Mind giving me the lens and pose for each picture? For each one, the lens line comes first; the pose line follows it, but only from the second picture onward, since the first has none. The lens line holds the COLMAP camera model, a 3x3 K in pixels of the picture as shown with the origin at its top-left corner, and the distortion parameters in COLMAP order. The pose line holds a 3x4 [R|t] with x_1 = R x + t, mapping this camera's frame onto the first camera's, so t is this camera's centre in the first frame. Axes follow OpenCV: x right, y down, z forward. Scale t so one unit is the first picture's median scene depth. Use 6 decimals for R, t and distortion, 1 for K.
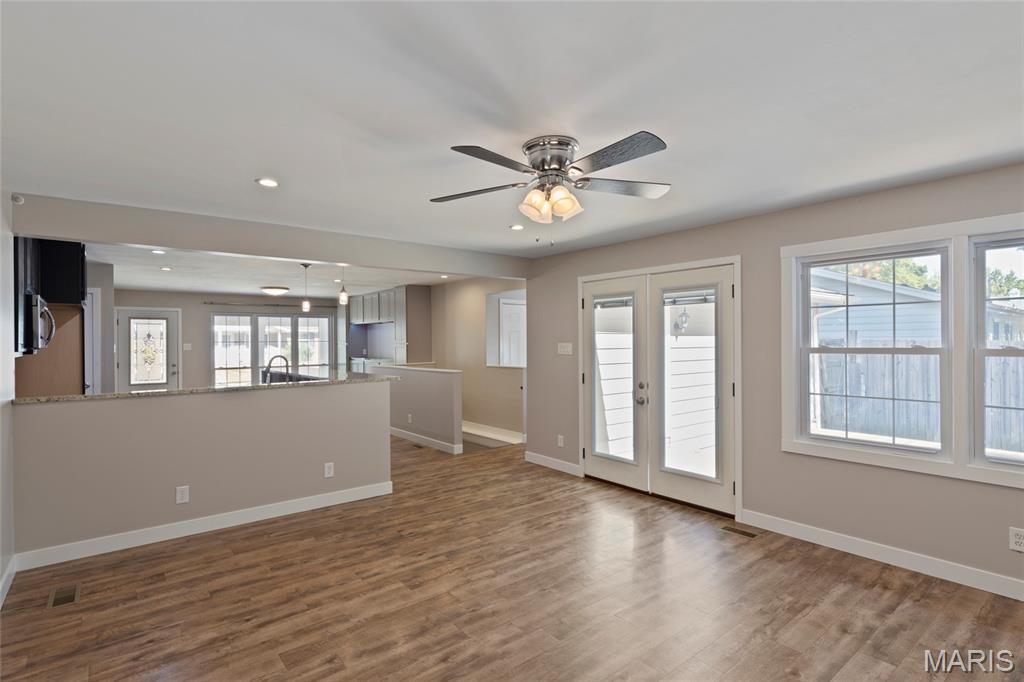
lens RADIAL K [[505.4, 0, 510.7], [0, 505.4, 345.0], [0, 0, 1]] dist [0.002899, -0.000808]
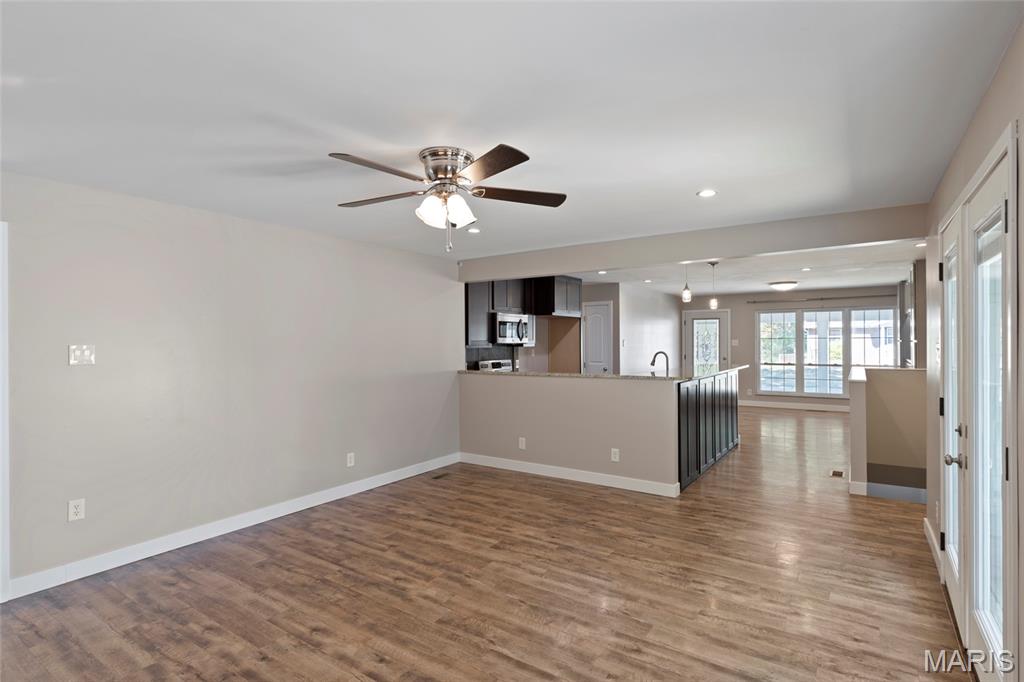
lens RADIAL K [[505.4, 0, 514.8], [0, 505.4, 334.9], [0, 0, 1]] dist [0.002899, -0.000808]
pose [[0.296615, -0.006991, -0.954971, 0.776886], [-0.003458, 0.999959, -0.008394, -0.007018], [0.954991, 0.005792, 0.296579, 0.561527]]
